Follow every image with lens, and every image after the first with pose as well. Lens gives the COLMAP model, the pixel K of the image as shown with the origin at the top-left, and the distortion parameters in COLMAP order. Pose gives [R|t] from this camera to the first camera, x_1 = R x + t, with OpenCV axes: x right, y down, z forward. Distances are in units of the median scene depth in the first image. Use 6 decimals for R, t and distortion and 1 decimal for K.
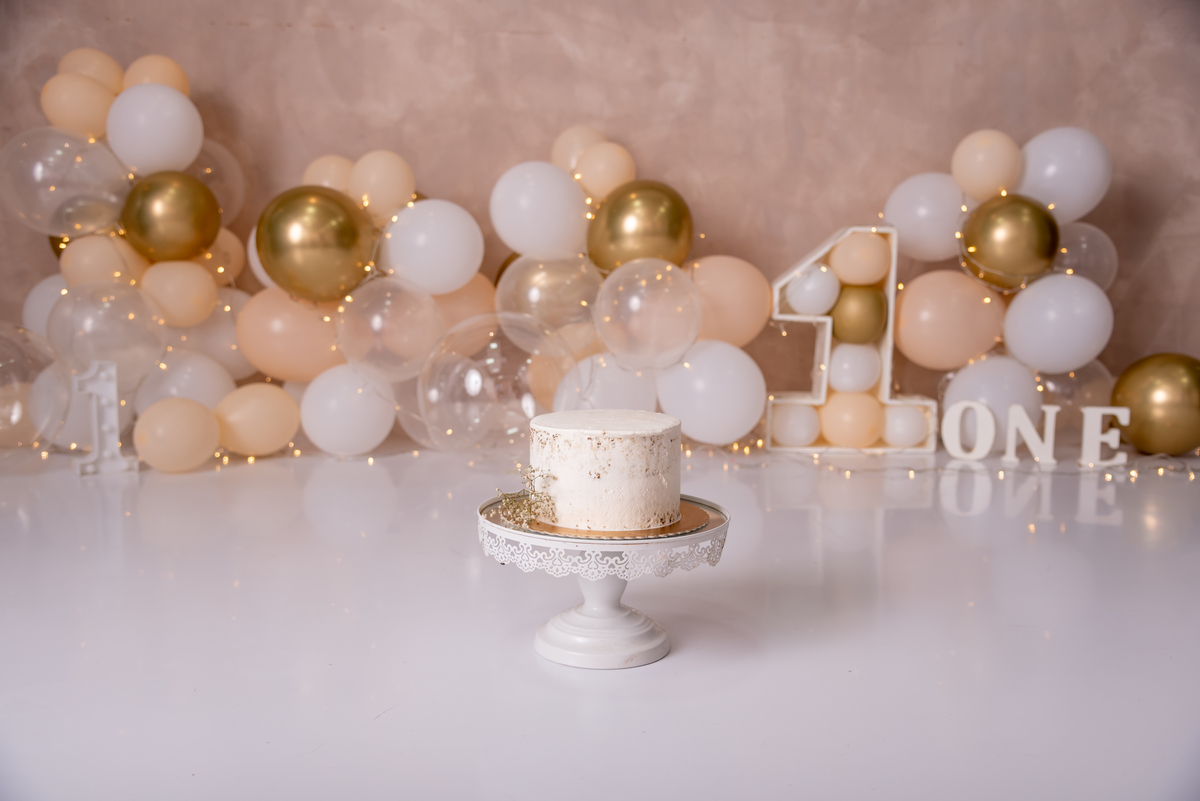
lens RADIAL K [[1089.2, 0, 599.9], [0, 1089.2, 410.8], [0, 0, 1]] dist [0.018578, 0.005967]
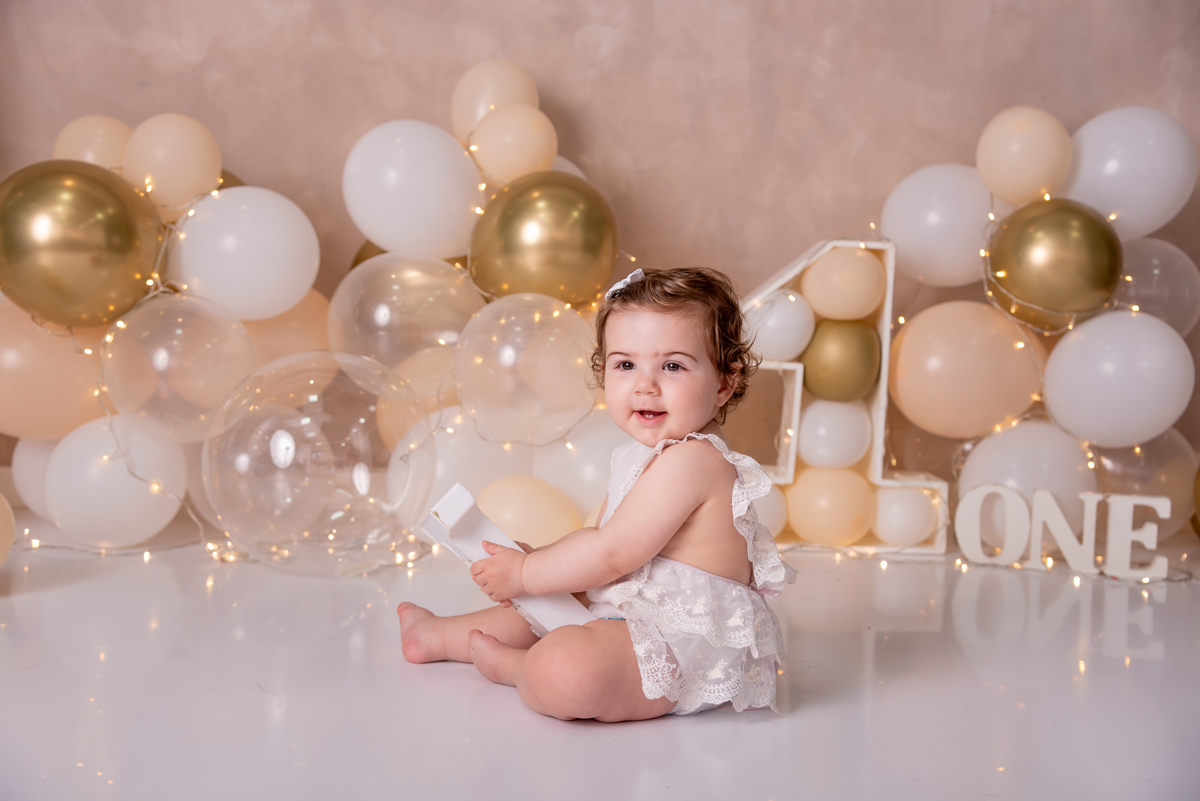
lens RADIAL K [[1684.4, 0, 599.1], [0, 1684.4, 411.2], [0, 0, 1]] dist [0.256844, 0.000000]
pose [[0.998518, 0.020063, 0.050592, 0.021305], [-0.018470, 0.999325, -0.031771, -0.016330], [-0.051195, 0.030789, 0.998214, -0.113066]]
